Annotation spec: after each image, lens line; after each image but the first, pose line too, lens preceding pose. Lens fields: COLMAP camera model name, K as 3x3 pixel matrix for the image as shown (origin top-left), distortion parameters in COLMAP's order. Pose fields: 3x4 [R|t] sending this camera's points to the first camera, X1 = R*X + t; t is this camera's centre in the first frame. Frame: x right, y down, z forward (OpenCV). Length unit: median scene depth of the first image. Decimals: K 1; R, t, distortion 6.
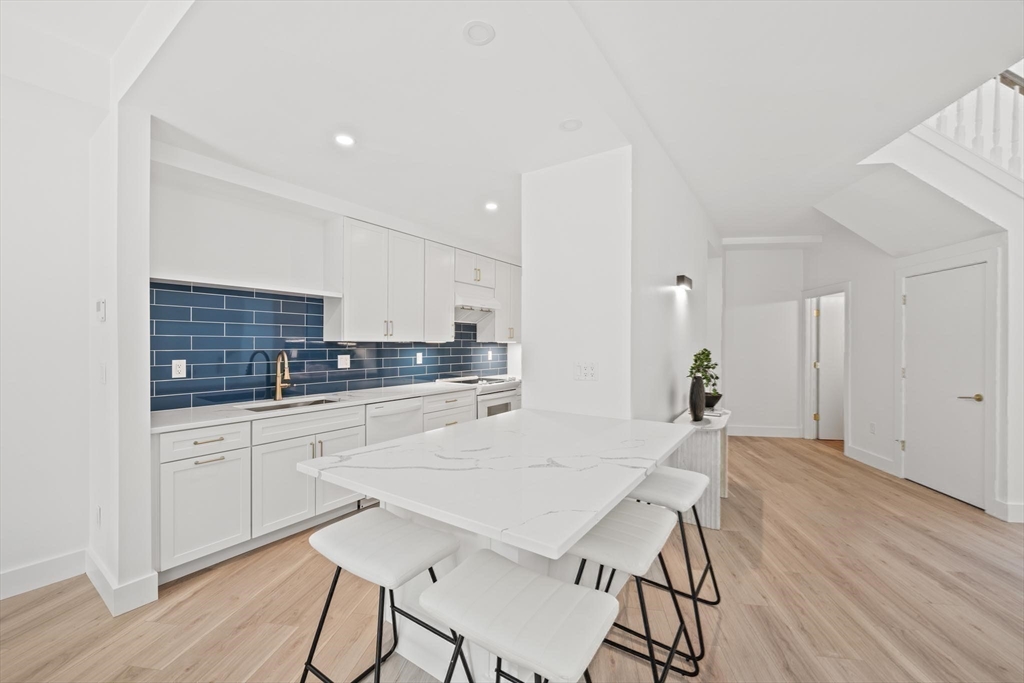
lens RADIAL K [[408.0, 0, 508.4], [0, 408.0, 346.0], [0, 0, 1]] dist [0.003287, -0.000144]
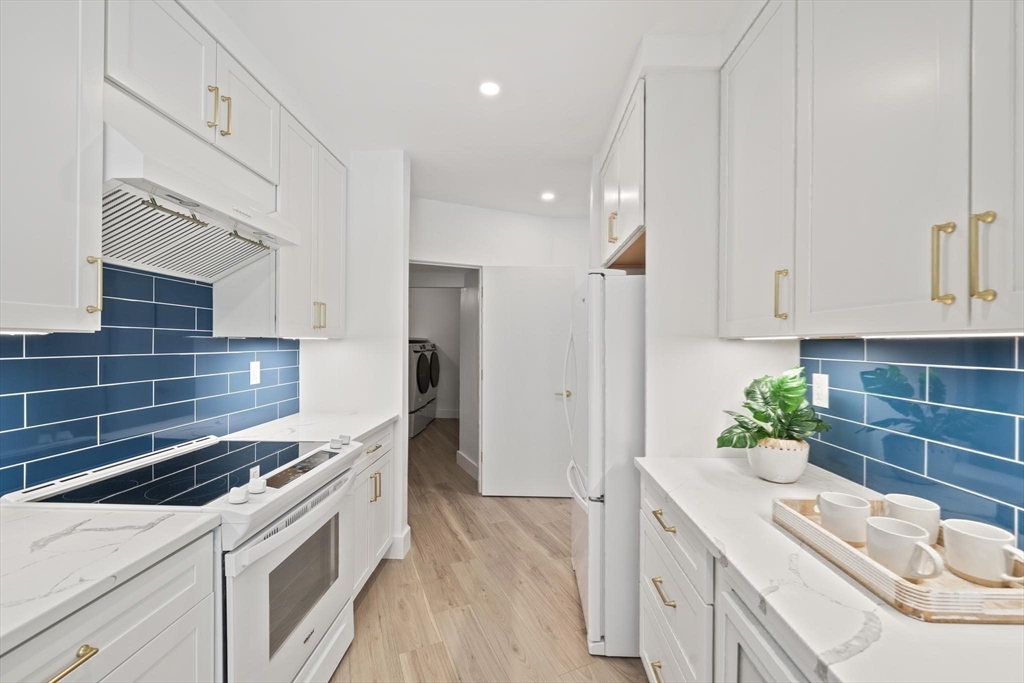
lens RADIAL K [[408.0, 0, 520.9], [0, 408.0, 342.3], [0, 0, 1]] dist [0.003287, -0.000144]
pose [[0.828923, 0.002874, 0.559355, -0.055320], [-0.000645, 0.999991, -0.004183, -0.003607], [-0.559362, 0.003107, 0.828918, 0.574693]]
